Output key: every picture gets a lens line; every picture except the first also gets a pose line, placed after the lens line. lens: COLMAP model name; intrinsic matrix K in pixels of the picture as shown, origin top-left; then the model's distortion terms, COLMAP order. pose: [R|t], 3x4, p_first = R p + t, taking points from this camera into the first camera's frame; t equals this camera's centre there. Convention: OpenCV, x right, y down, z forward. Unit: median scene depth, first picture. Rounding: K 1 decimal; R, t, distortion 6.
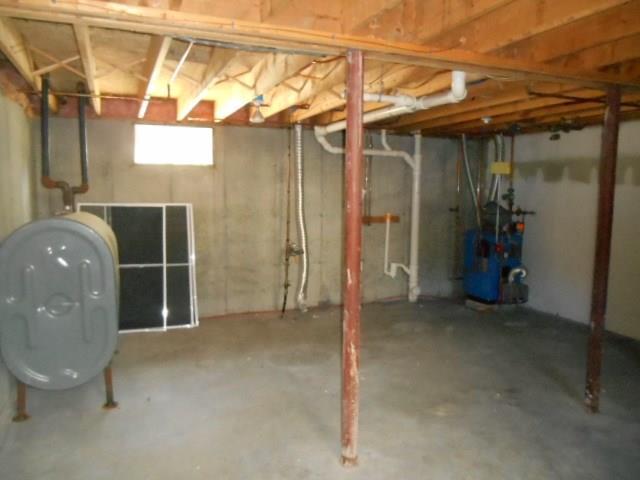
lens RADIAL K [[502.1, 0, 318.0], [0, 502.1, 240.3], [0, 0, 1]] dist [0.007456, -0.002033]
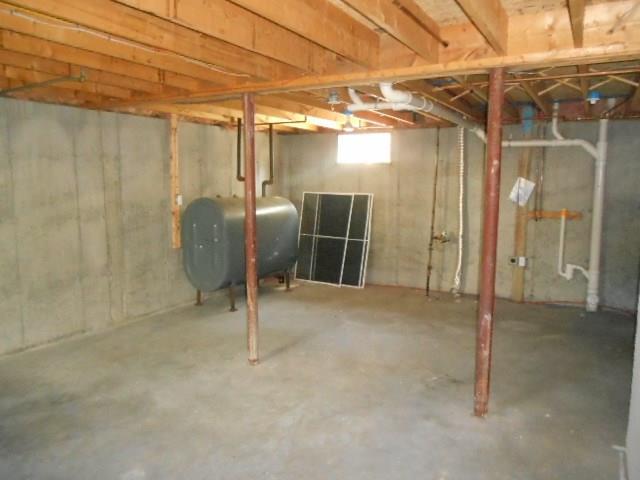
lens RADIAL K [[502.1, 0, 318.2], [0, 502.1, 238.9], [0, 0, 1]] dist [0.007456, -0.002033]
pose [[0.633127, 0.088917, -0.768924, 0.615552], [-0.077976, 0.995653, 0.050931, -0.011677], [0.770110, 0.027712, 0.637309, 0.081271]]
